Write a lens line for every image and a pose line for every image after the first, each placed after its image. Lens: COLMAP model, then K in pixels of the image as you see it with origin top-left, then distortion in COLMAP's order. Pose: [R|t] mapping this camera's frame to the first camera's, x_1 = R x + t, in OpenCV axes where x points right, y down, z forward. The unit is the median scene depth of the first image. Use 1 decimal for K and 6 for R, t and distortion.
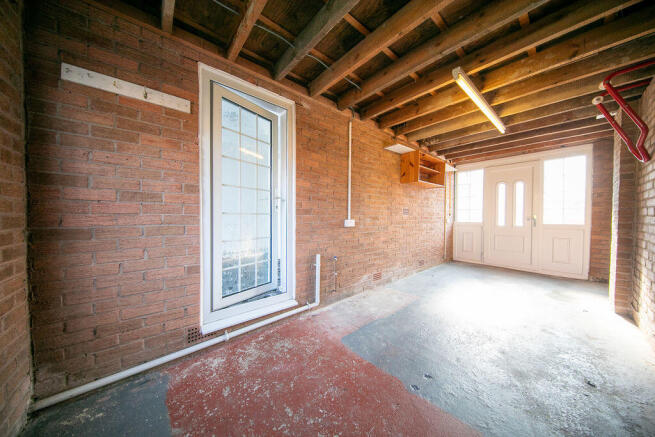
lens RADIAL K [[212.8, 0, 327.5], [0, 212.8, 218.5], [0, 0, 1]] dist [-0.000974, -0.000105]
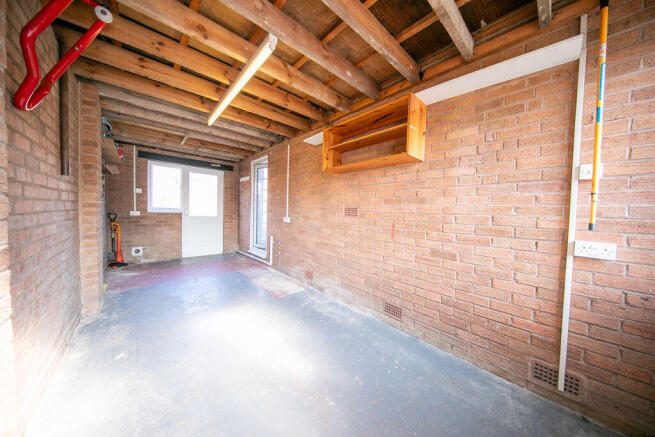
lens RADIAL K [[212.8, 0, 327.5], [0, 212.8, 218.5], [0, 0, 1]] dist [-0.000974, -0.000105]
pose [[0.000518, 0.030075, -0.999548, 1.378733], [-0.043753, 0.998591, 0.030024, -0.036562], [0.999042, 0.043718, 0.001833, 1.192835]]
